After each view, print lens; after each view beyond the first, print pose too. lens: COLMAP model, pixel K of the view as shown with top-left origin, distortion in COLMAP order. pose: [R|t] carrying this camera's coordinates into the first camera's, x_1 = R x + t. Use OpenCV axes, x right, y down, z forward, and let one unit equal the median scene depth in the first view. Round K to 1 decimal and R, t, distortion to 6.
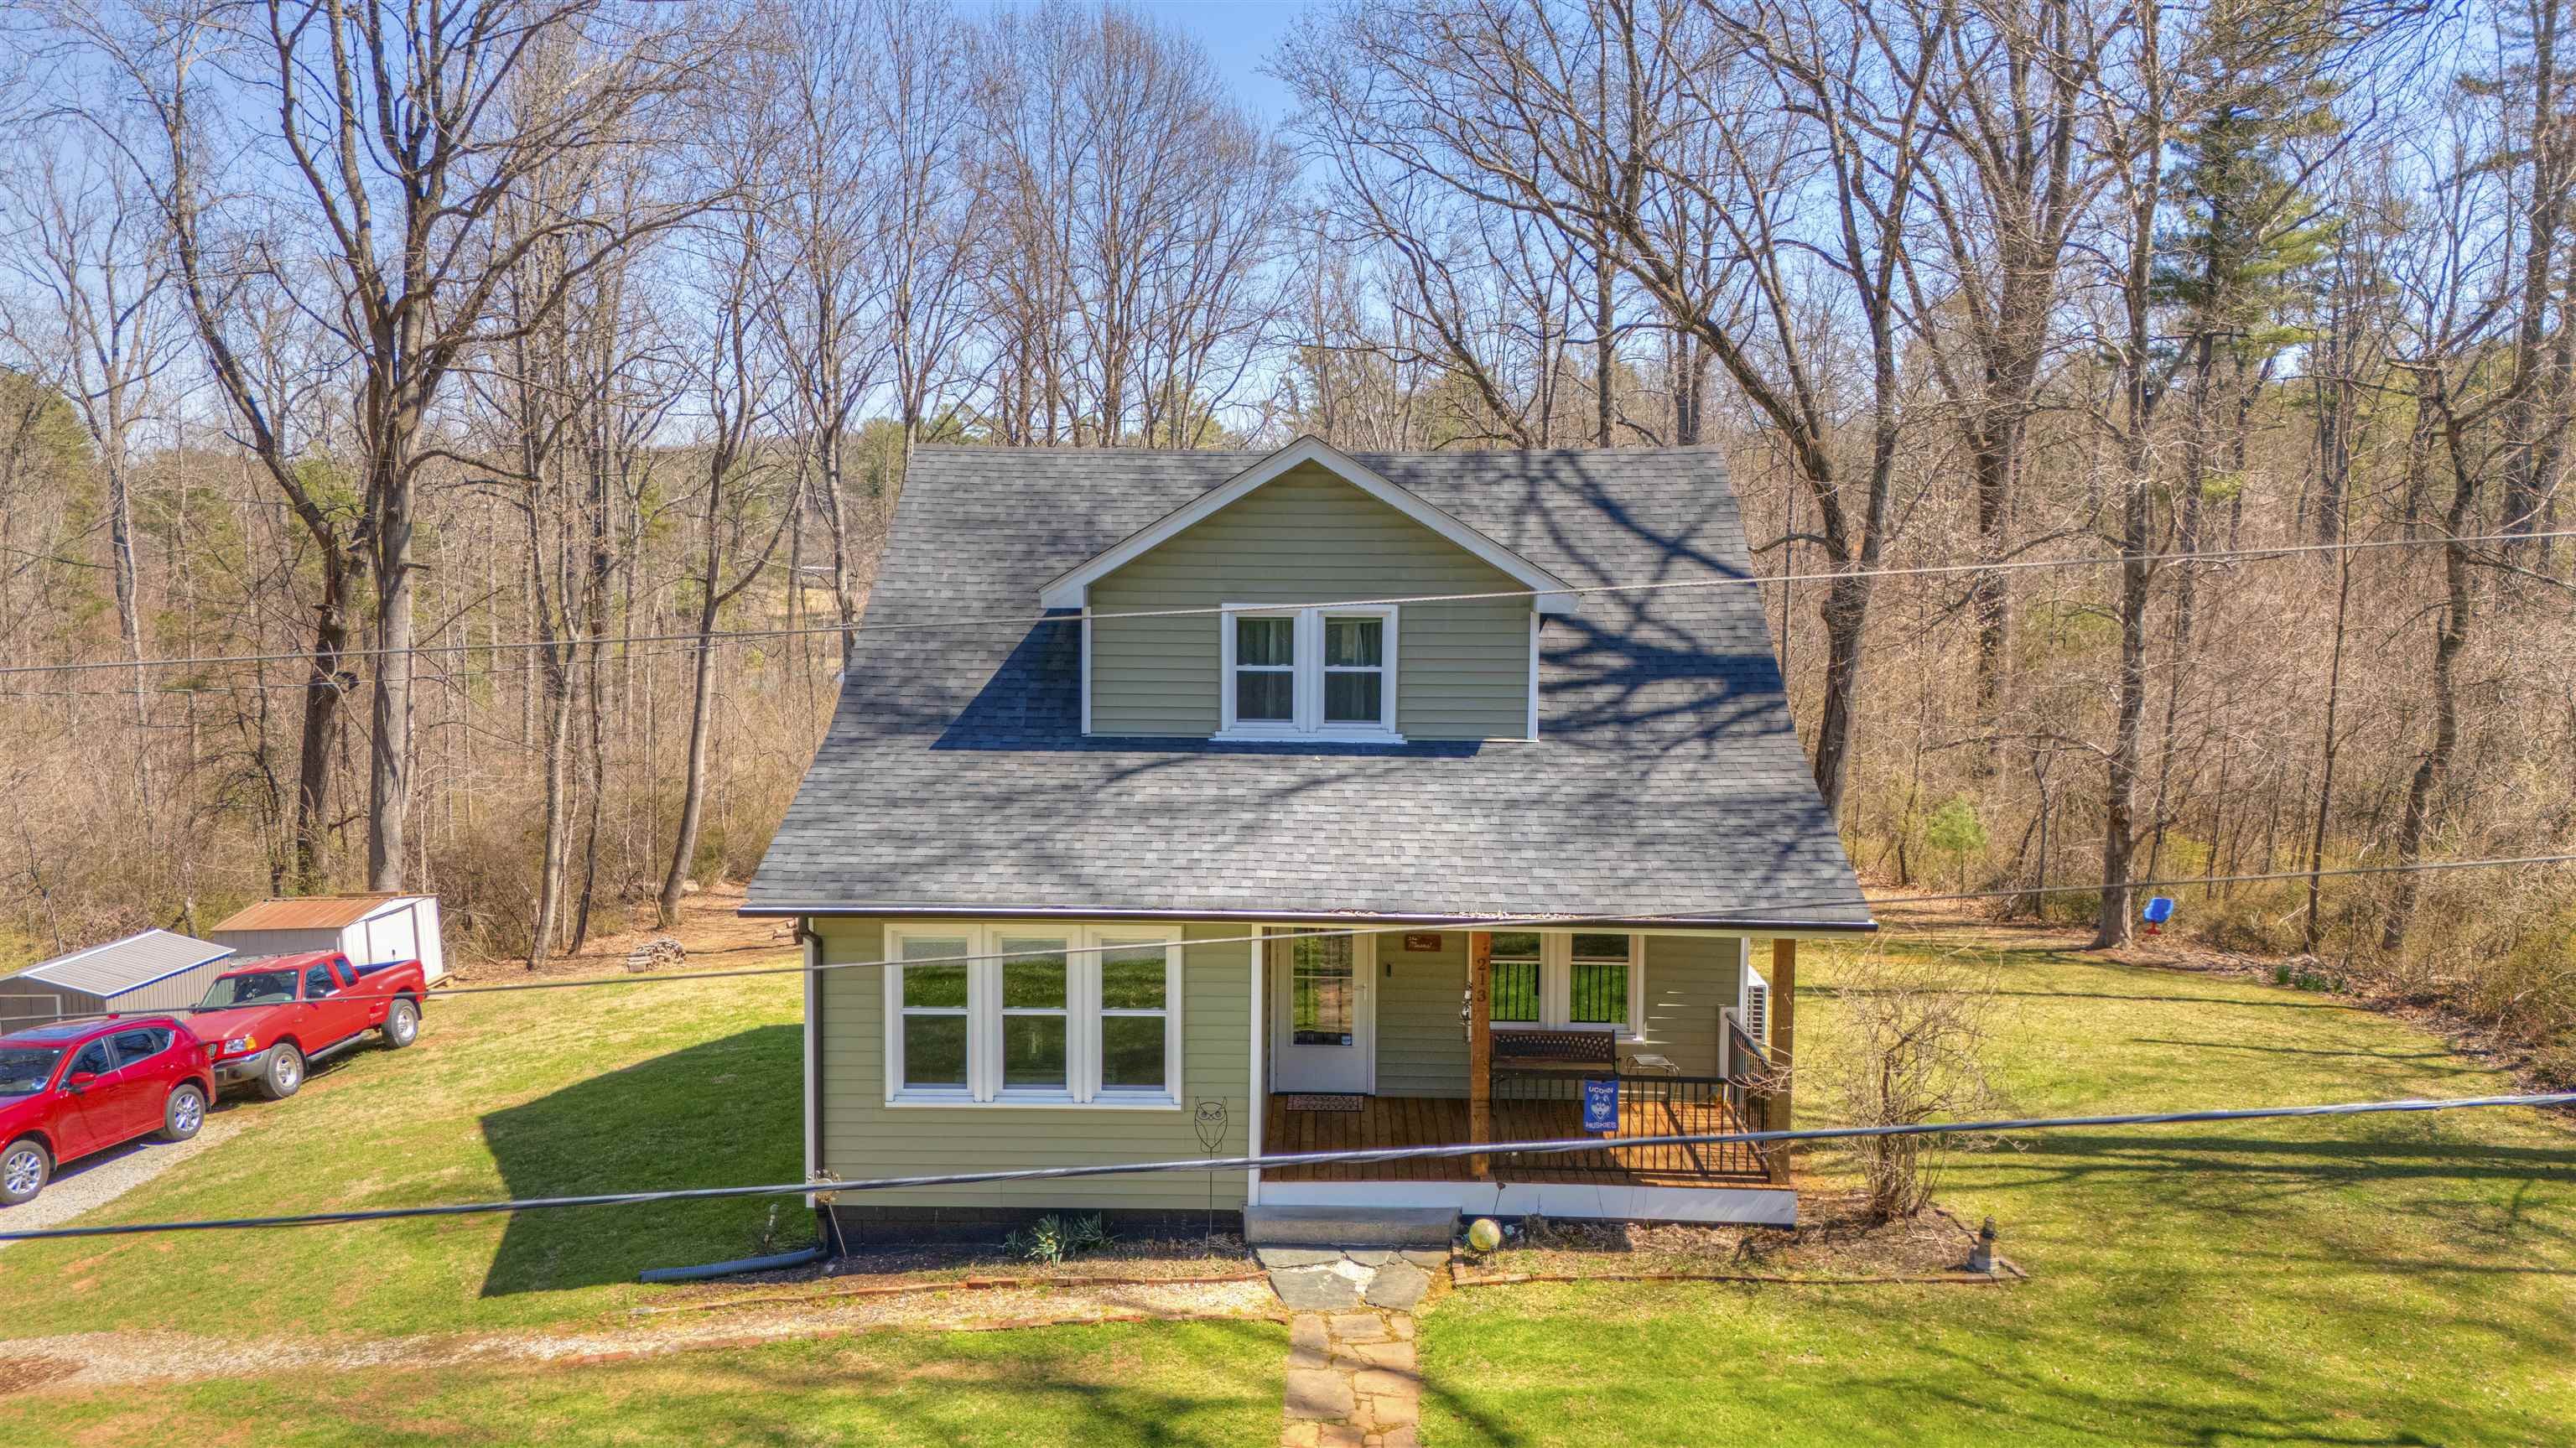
lens RADIAL K [[1884.1, 0, 1292.8], [0, 1884.1, 716.6], [0, 0, 1]] dist [0.080051, -0.073961]
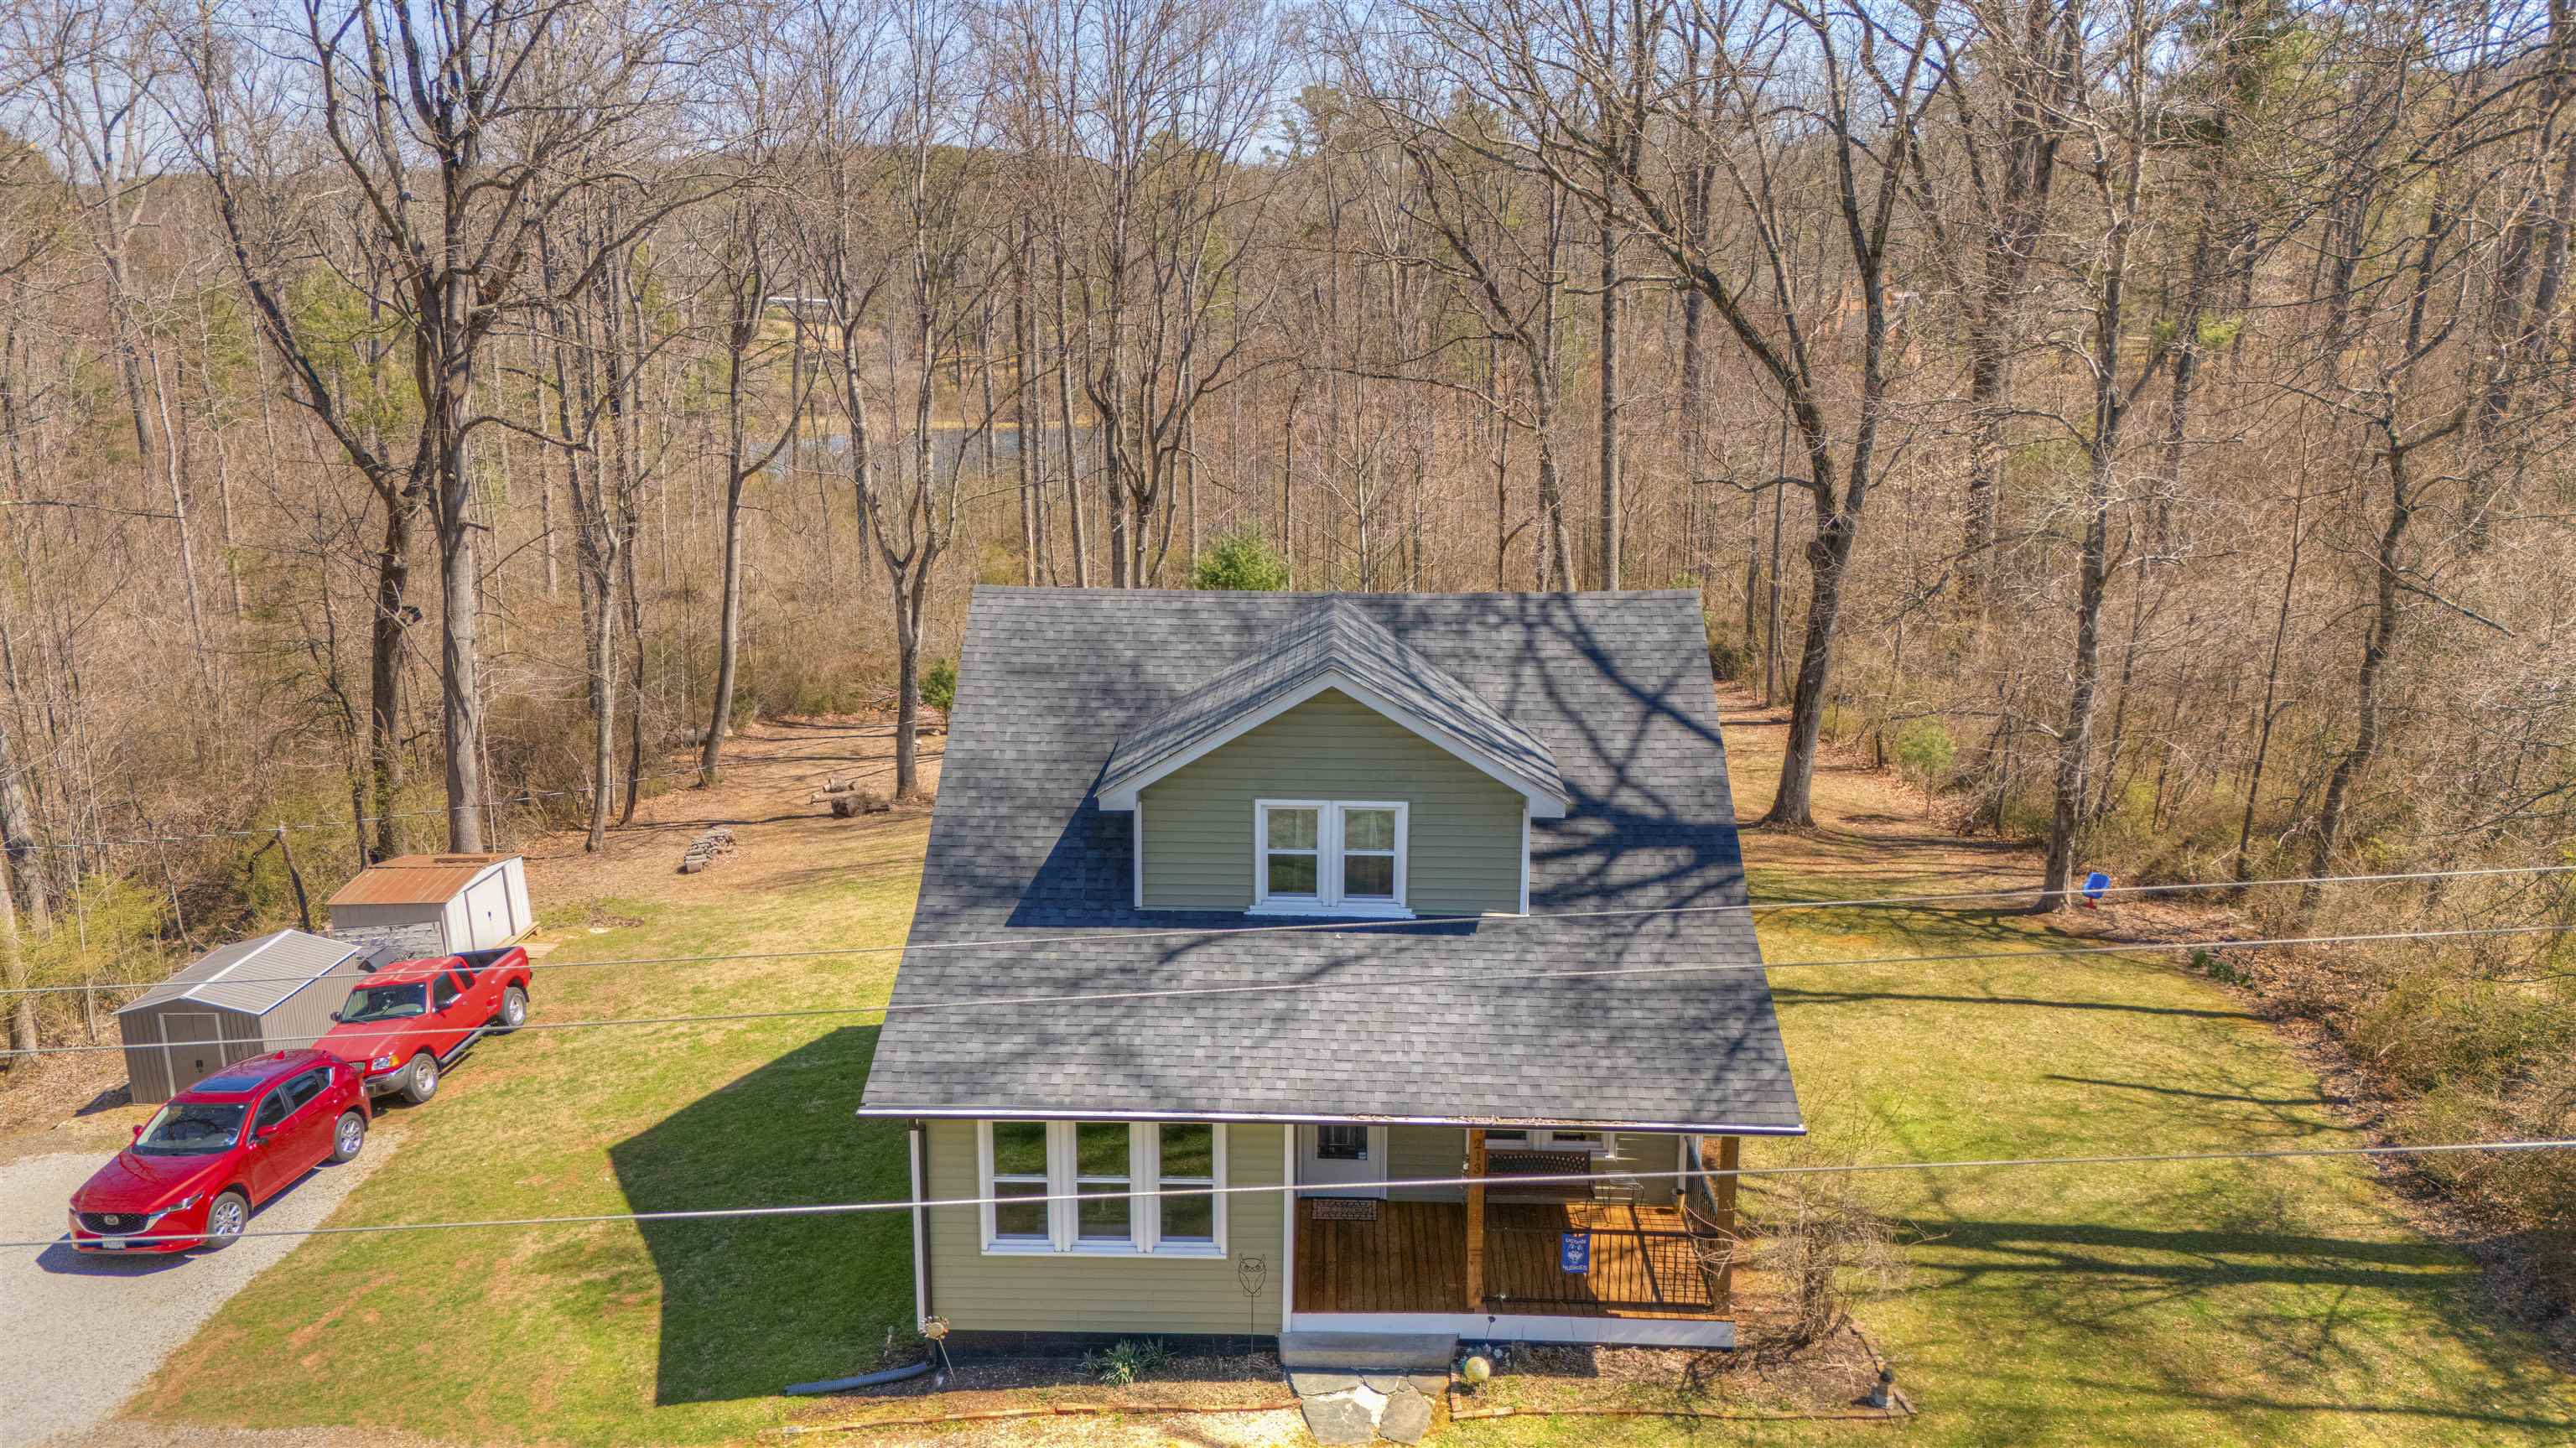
lens RADIAL K [[1884.1, 0, 1294.9], [0, 1884.1, 719.5], [0, 0, 1]] dist [0.080051, -0.073961]
pose [[0.999999, -0.001230, 0.000481, -0.013293], [0.001147, 0.989293, 0.145939, -0.258835], [-0.000656, -0.145938, 0.989293, -0.122163]]
